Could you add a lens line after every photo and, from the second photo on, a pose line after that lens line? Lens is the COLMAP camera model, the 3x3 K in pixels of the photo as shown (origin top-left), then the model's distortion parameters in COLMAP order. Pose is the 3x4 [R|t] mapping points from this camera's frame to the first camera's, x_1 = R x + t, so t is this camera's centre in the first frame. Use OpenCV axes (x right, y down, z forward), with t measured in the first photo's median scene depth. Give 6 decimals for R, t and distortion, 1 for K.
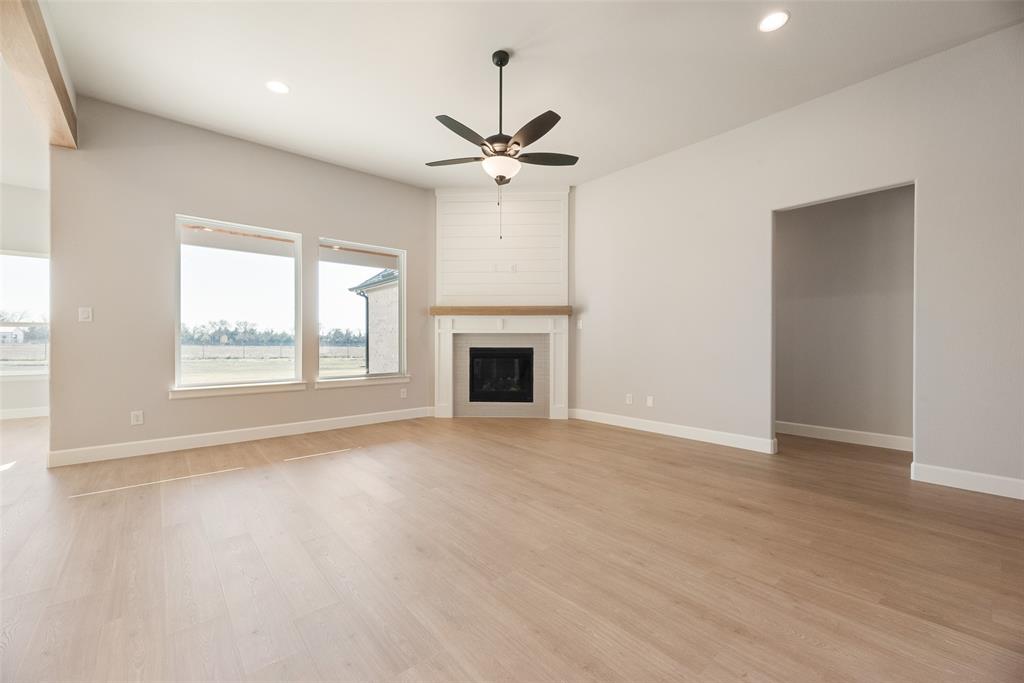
lens RADIAL K [[411.4, 0, 506.9], [0, 411.4, 340.1], [0, 0, 1]] dist [0.003645, 0.000412]
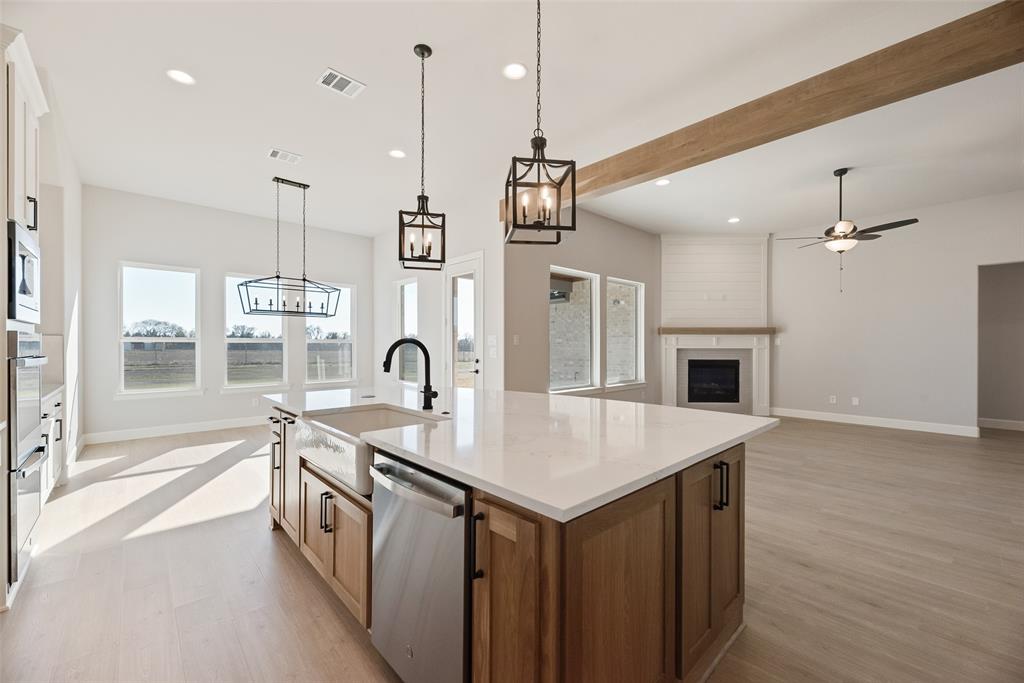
lens RADIAL K [[411.4, 0, 507.4], [0, 411.4, 342.9], [0, 0, 1]] dist [0.003645, 0.000412]
pose [[0.999733, -0.000466, 0.023085, -0.686563], [0.000508, 0.999998, -0.001822, -0.032095], [-0.023084, 0.001833, 0.999732, -0.259490]]
